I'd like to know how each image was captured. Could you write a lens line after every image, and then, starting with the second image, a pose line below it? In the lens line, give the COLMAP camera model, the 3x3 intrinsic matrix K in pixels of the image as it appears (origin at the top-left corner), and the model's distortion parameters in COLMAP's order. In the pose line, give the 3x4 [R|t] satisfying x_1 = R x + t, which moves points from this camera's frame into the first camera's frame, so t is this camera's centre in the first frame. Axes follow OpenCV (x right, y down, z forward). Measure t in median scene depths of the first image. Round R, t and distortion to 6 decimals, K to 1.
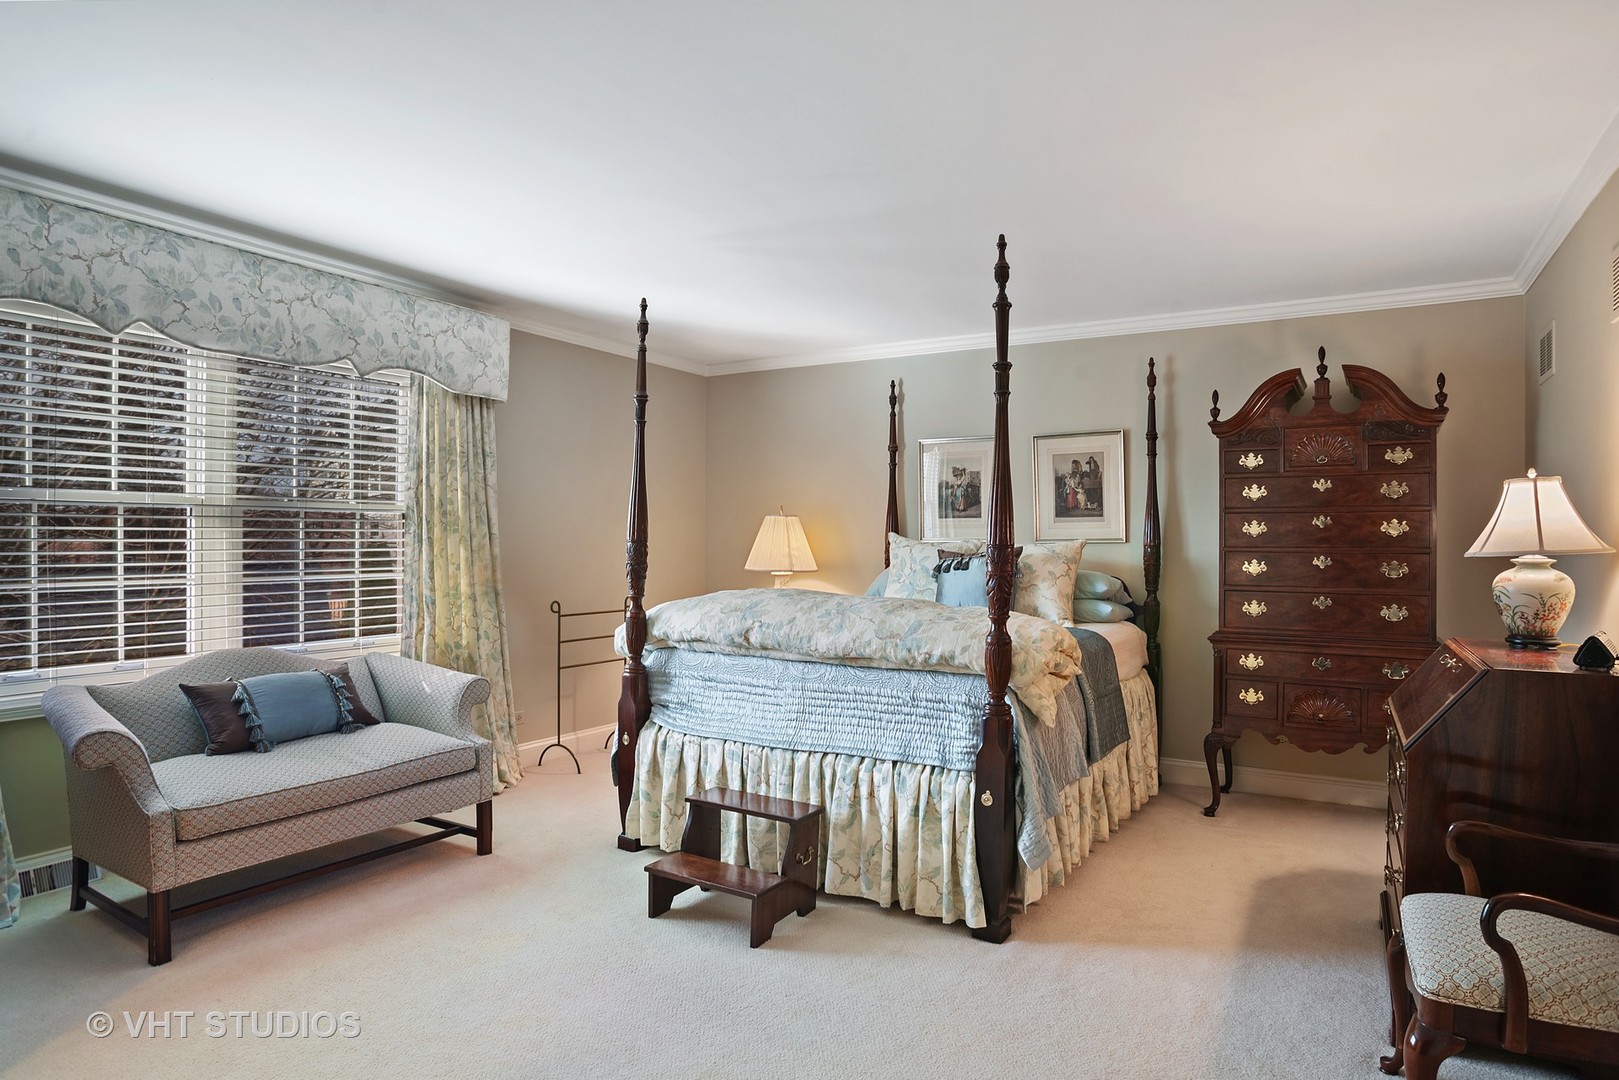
lens RADIAL K [[952.3, 0, 809.5], [0, 952.3, 540.0], [0, 0, 1]] dist [-0.086400, 0.067192]
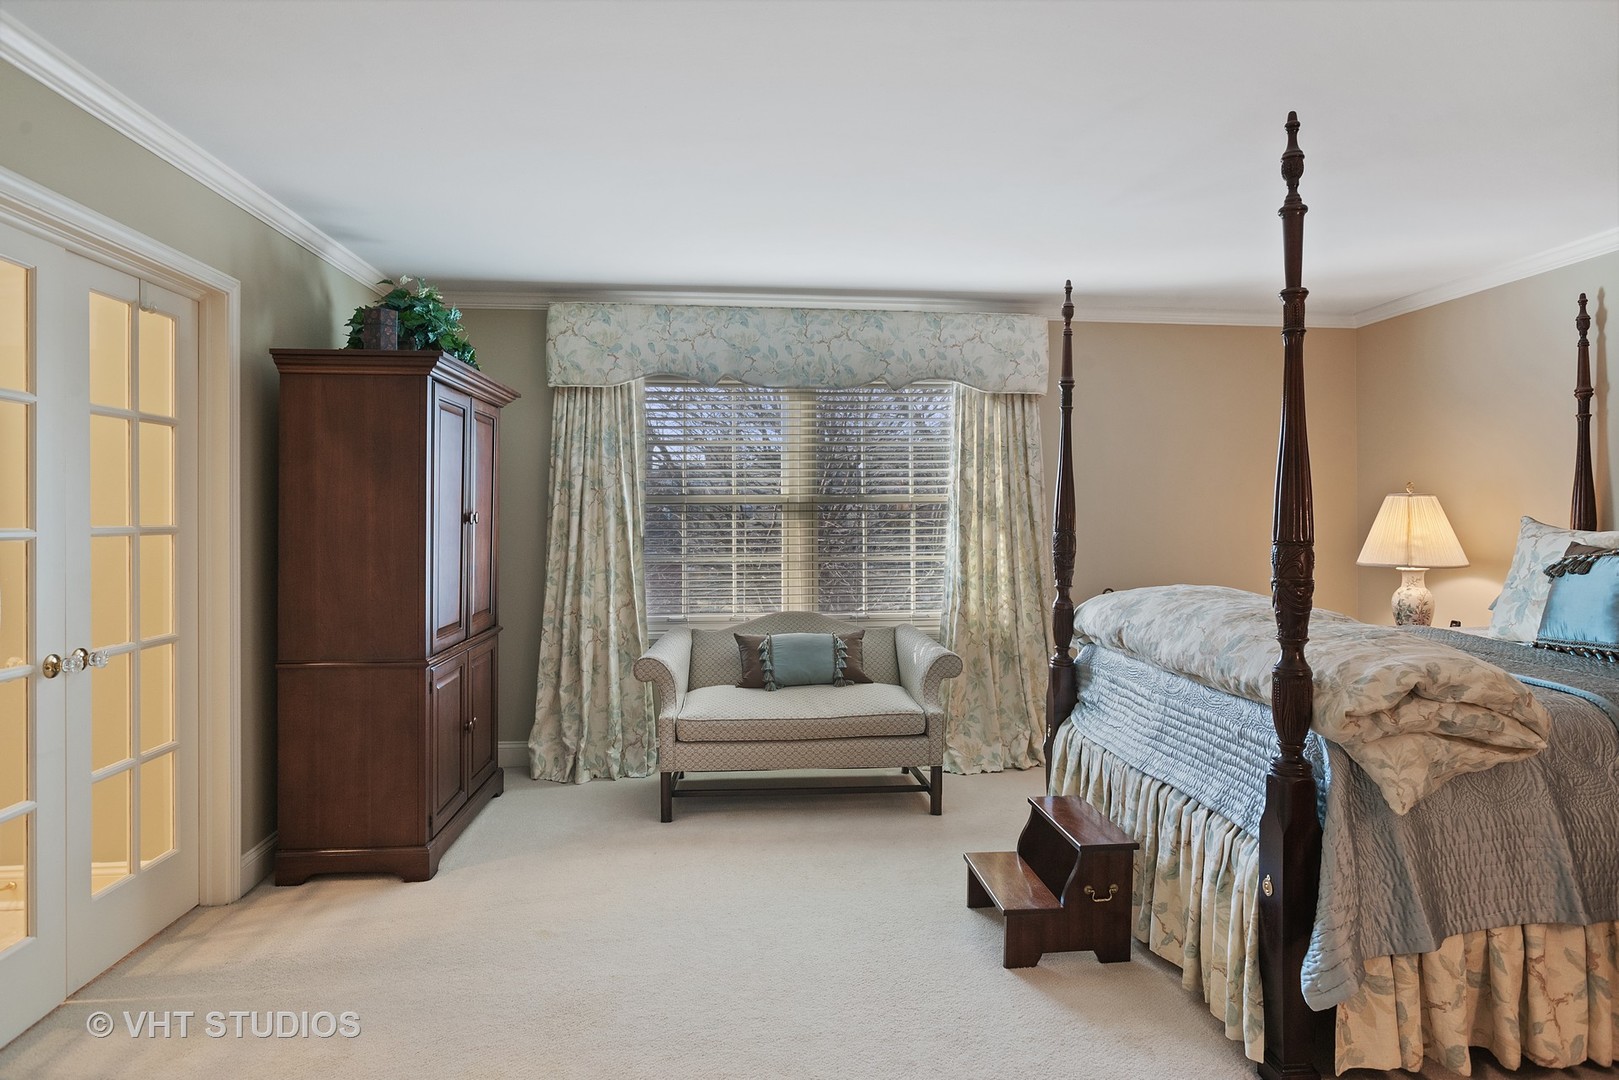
lens RADIAL K [[937.6, 0, 811.8], [0, 937.6, 511.8], [0, 0, 1]] dist [-0.001074, -0.000140]
pose [[0.598060, -0.012700, -0.801351, 0.458221], [0.006473, 0.999918, -0.011016, -0.009331], [0.801425, 0.001401, 0.598093, 0.224343]]
